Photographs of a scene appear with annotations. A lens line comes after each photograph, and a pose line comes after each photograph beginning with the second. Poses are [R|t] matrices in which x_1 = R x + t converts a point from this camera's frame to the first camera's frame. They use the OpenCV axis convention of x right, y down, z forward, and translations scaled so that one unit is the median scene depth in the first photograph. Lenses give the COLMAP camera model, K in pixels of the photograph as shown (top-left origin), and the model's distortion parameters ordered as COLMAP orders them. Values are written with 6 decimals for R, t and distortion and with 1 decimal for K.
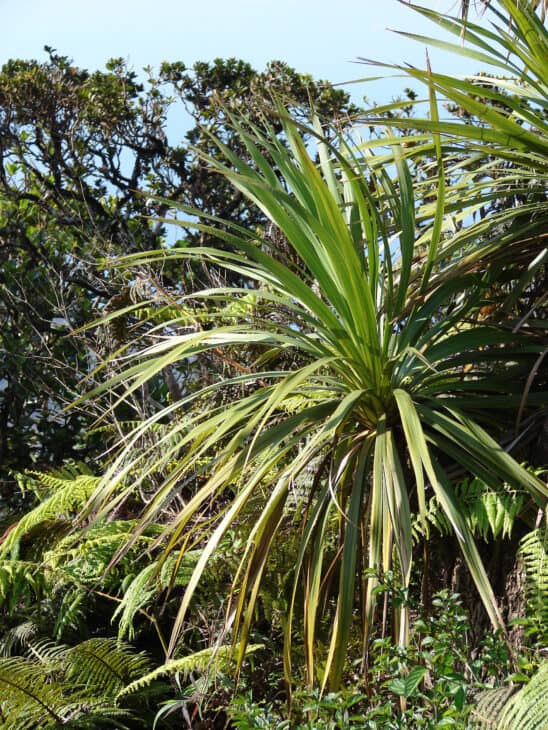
lens RADIAL K [[1168.0, 0, 274.0], [0, 1168.0, 365.6], [0, 0, 1]] dist [-0.043985, 0.000000]
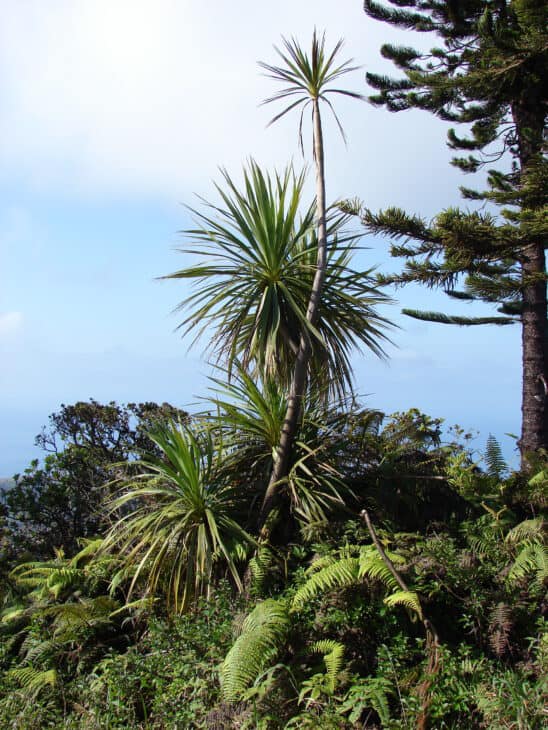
lens RADIAL K [[1168.0, 0, 272.2], [0, 1168.0, 363.2], [0, 0, 1]] dist [-0.043985, 0.000000]
pose [[0.995285, 0.005776, 0.096819, -0.015317], [0.002410, 0.996444, -0.084222, -0.097954], [-0.096961, 0.084058, 0.991732, -1.966216]]
